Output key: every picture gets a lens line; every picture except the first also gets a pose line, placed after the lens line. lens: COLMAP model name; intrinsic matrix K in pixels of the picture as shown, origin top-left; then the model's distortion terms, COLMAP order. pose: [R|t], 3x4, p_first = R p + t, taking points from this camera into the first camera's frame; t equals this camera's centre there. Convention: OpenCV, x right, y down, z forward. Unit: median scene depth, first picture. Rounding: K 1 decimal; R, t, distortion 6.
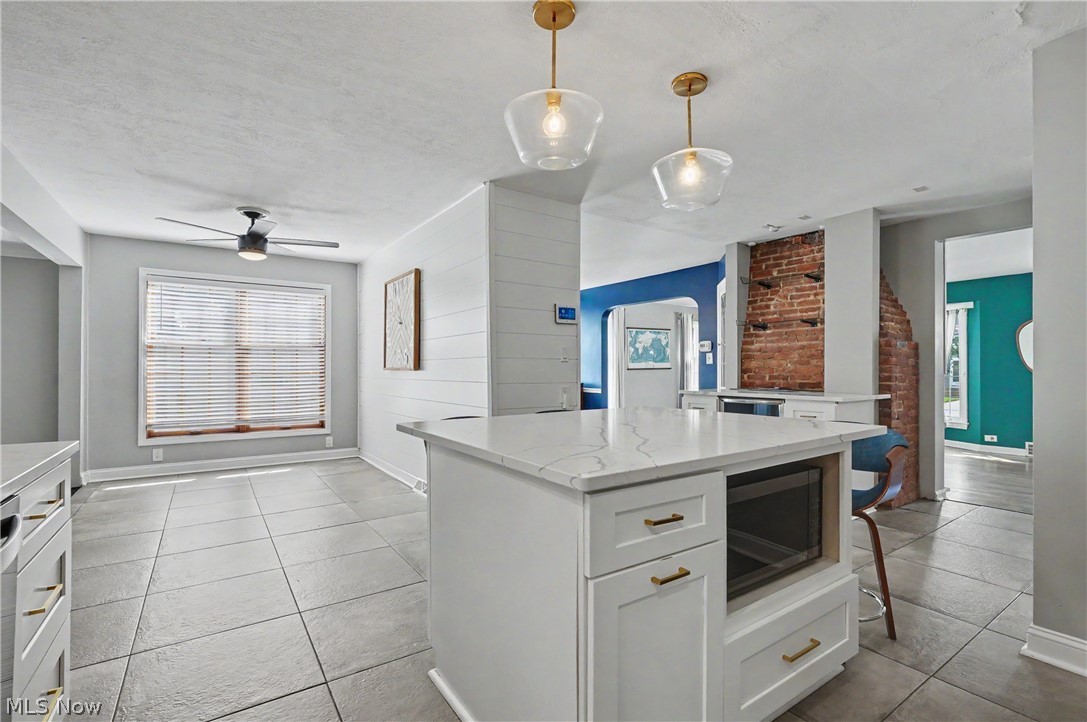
lens RADIAL K [[493.6, 0, 545.1], [0, 493.6, 366.0], [0, 0, 1]] dist [-0.009572, 0.001577]
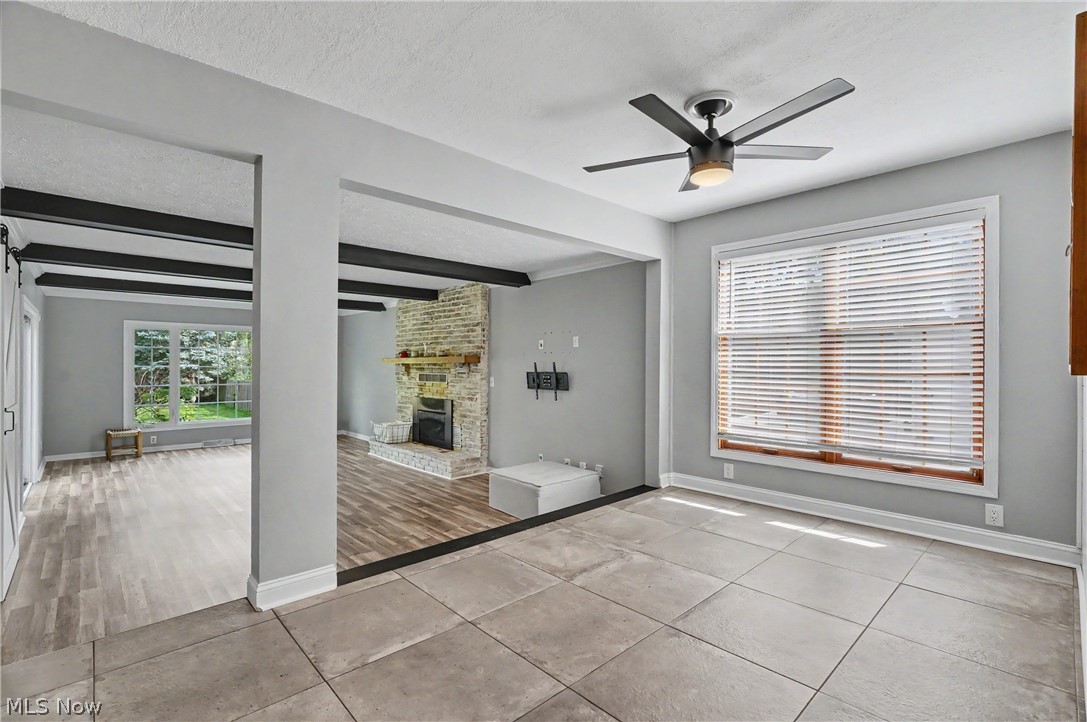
lens RADIAL K [[493.6, 0, 541.4], [0, 493.6, 364.4], [0, 0, 1]] dist [-0.009572, 0.001577]
pose [[0.149441, -0.002406, -0.988768, -0.025054], [-0.002157, 0.999994, -0.002759, 0.006937], [0.988768, 0.002545, 0.149434, 0.579986]]
